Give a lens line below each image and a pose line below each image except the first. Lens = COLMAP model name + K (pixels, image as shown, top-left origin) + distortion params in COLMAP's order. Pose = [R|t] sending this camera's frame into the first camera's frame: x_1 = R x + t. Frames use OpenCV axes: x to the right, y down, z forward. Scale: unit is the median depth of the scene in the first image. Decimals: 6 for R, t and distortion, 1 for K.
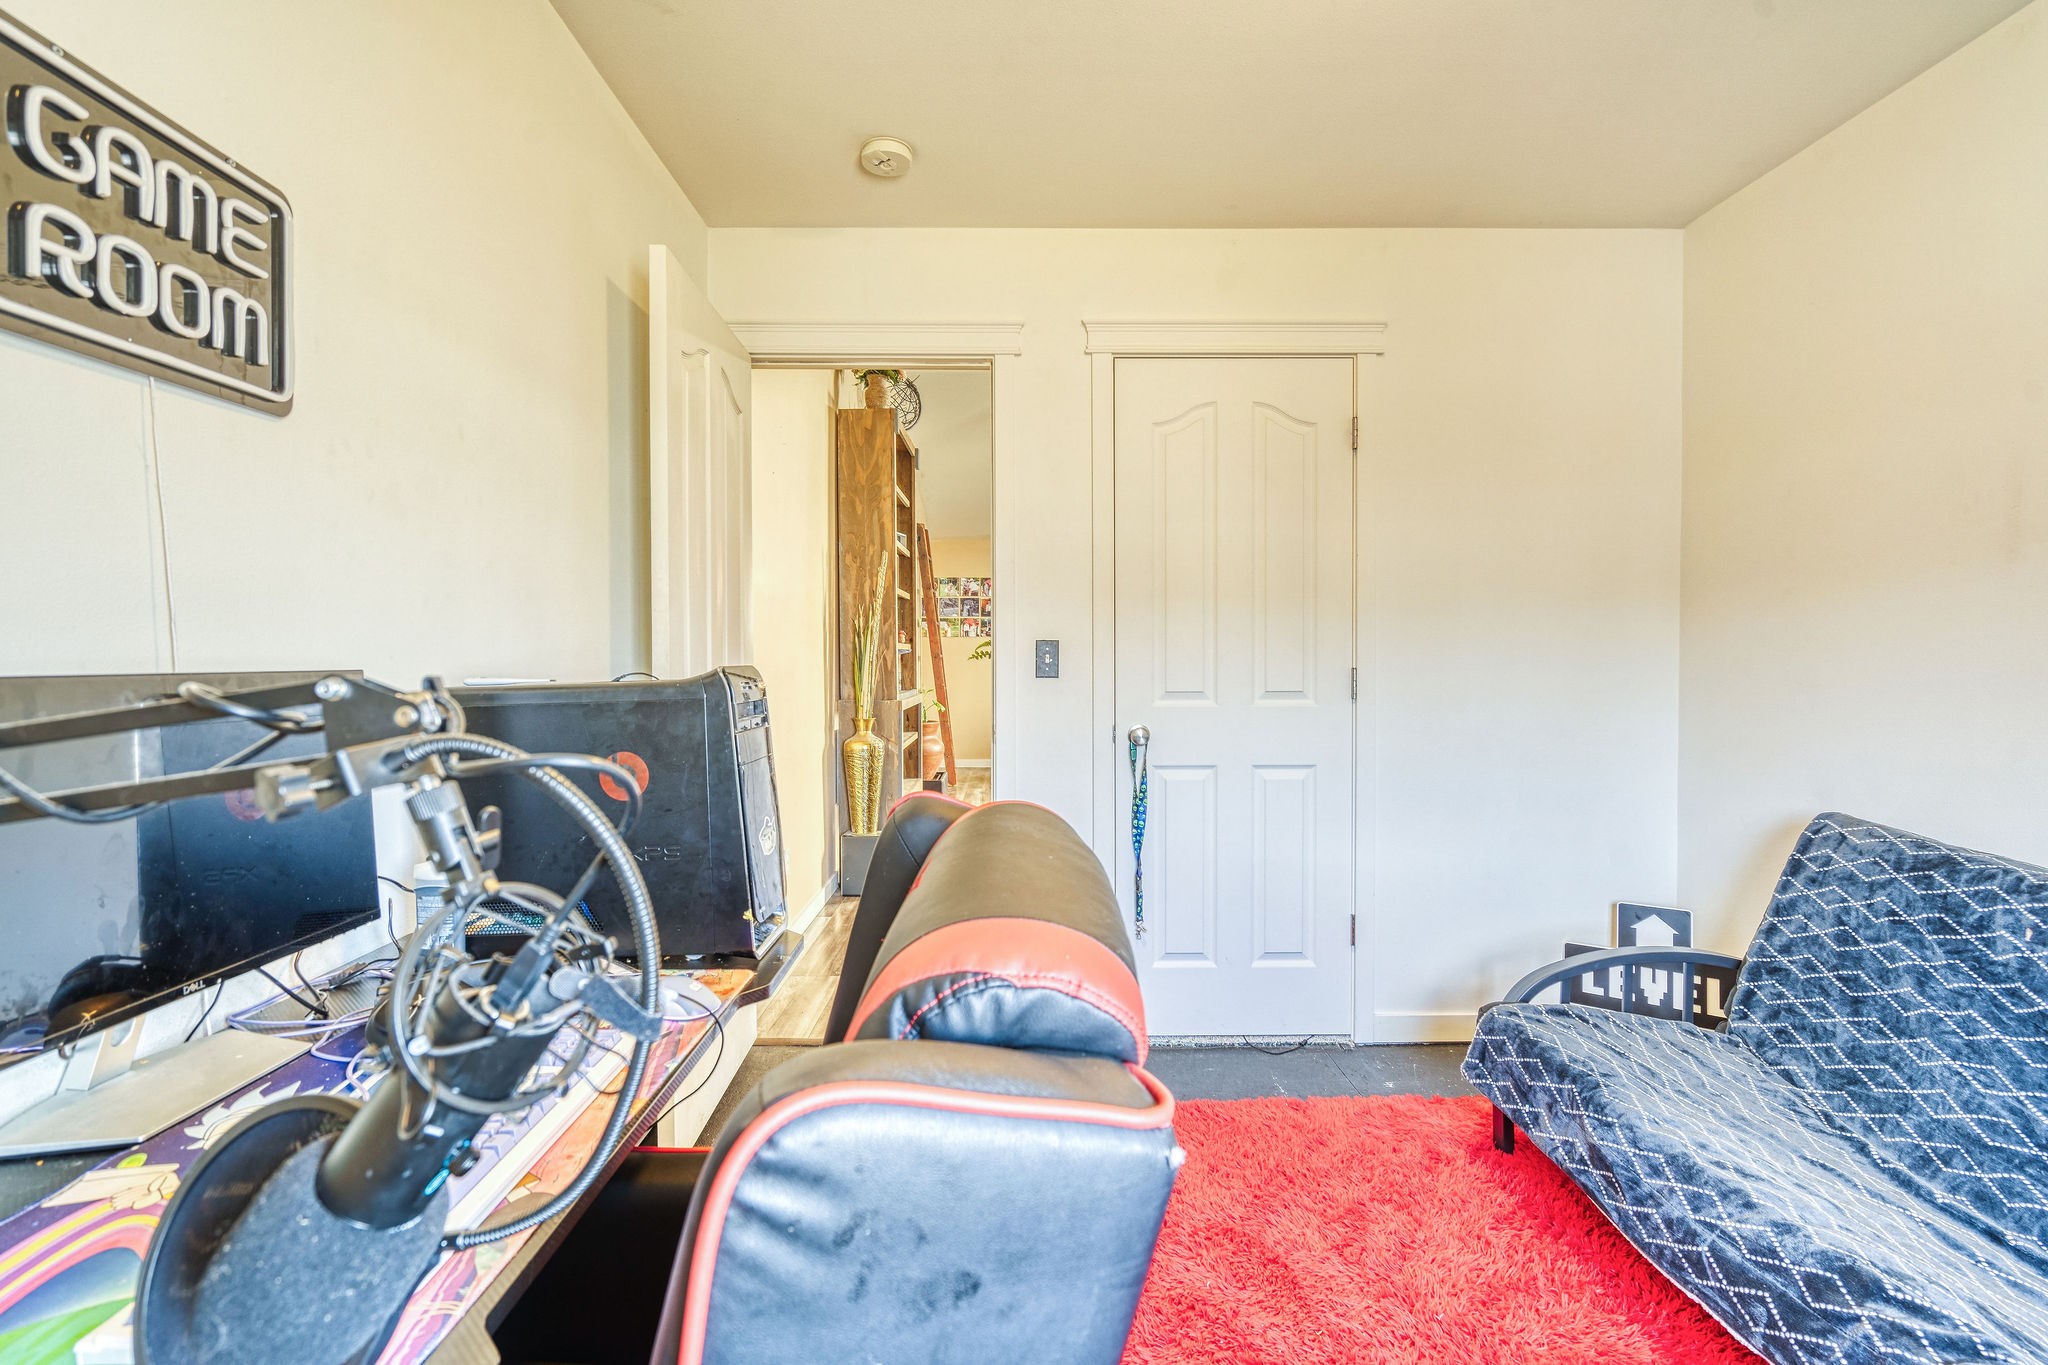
lens RADIAL K [[939.5, 0, 1024.0], [0, 939.5, 682.5], [0, 0, 1]] dist [0.000217, 0.000769]
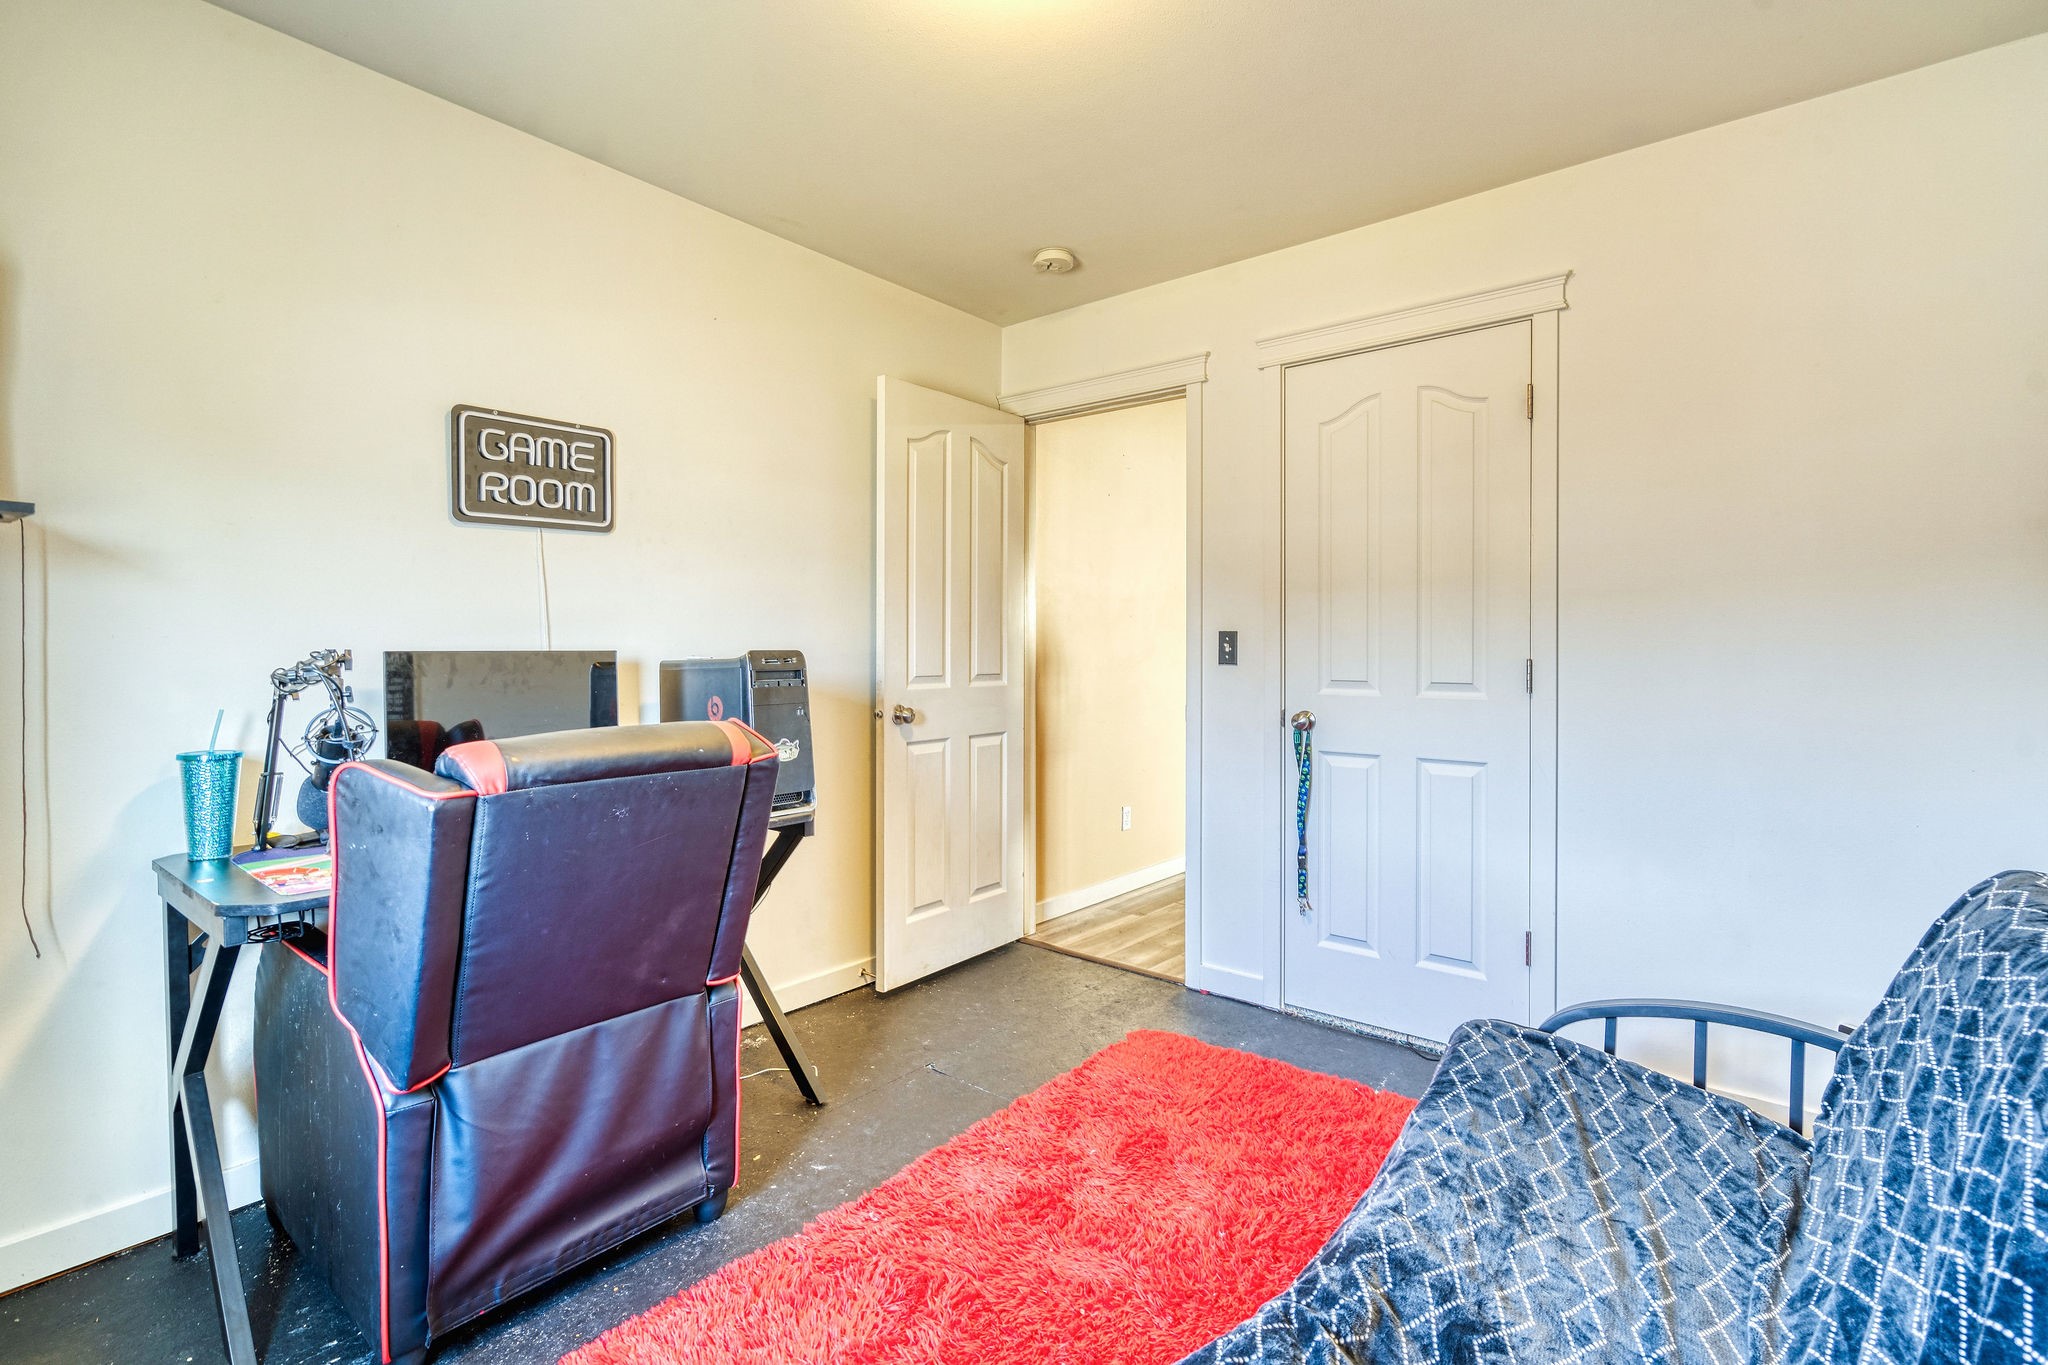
lens RADIAL K [[957.4, 0, 1026.6], [0, 957.4, 658.0], [0, 0, 1]] dist [-0.005206, 0.000494]
pose [[0.763197, 0.012044, -0.646053, 0.753551], [-0.021271, 0.999753, -0.006491, -0.000531], [0.645815, 0.018696, 0.763265, -0.026773]]
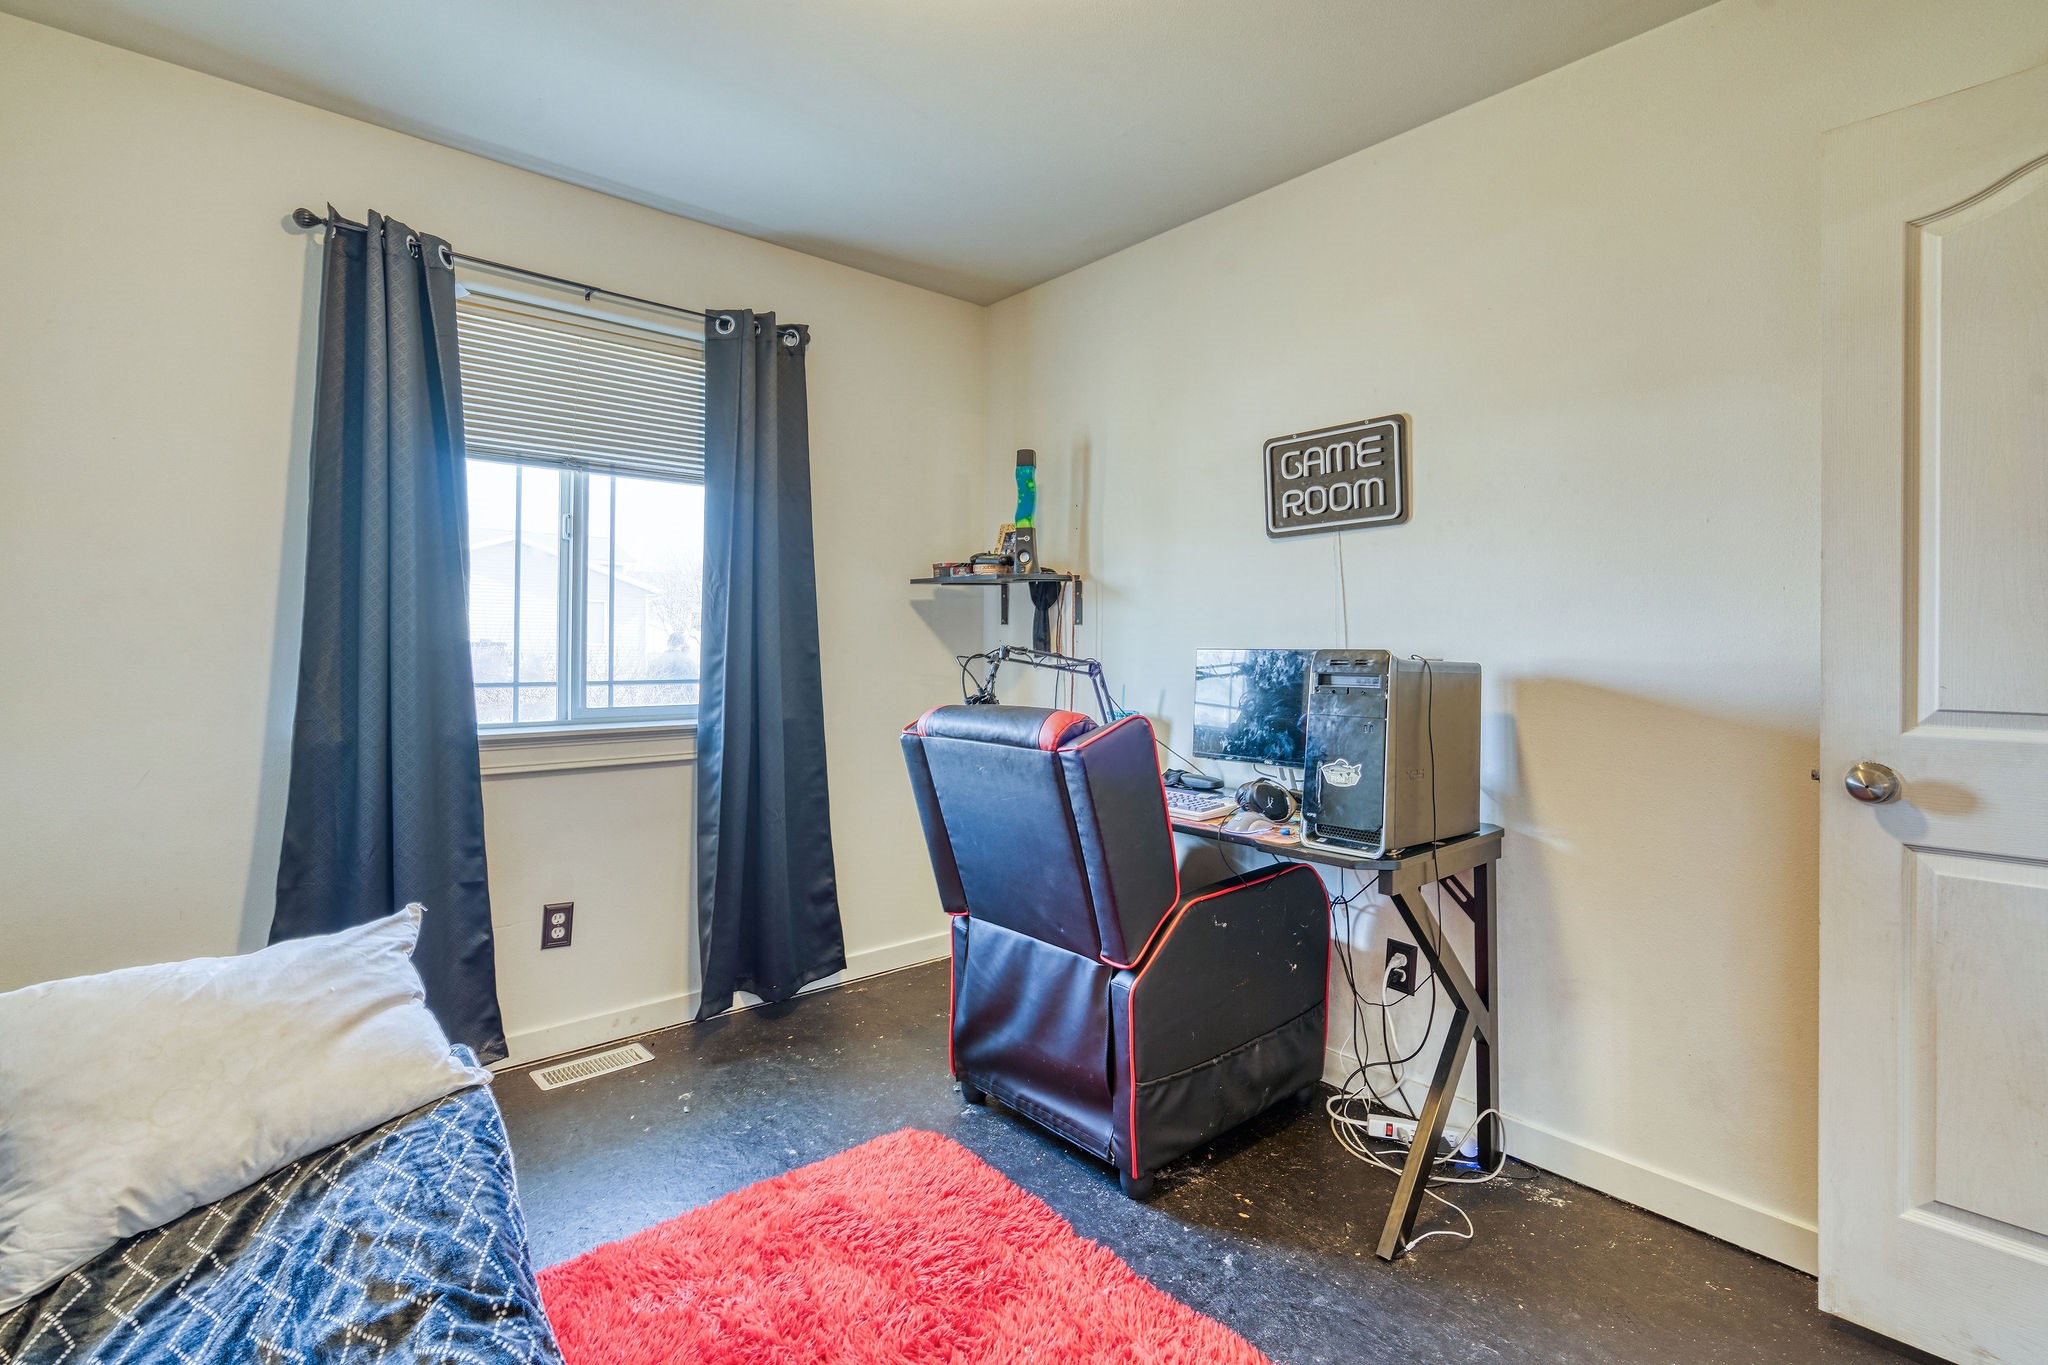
lens RADIAL K [[954.6, 0, 1031.1], [0, 954.6, 653.6], [0, 0, 1]] dist [-0.001469, 0.000610]
pose [[-0.768132, 0.000363, -0.640291, 0.619043], [-0.023670, 0.999300, 0.028963, -0.025210], [0.639853, 0.037403, -0.767586, 1.142783]]
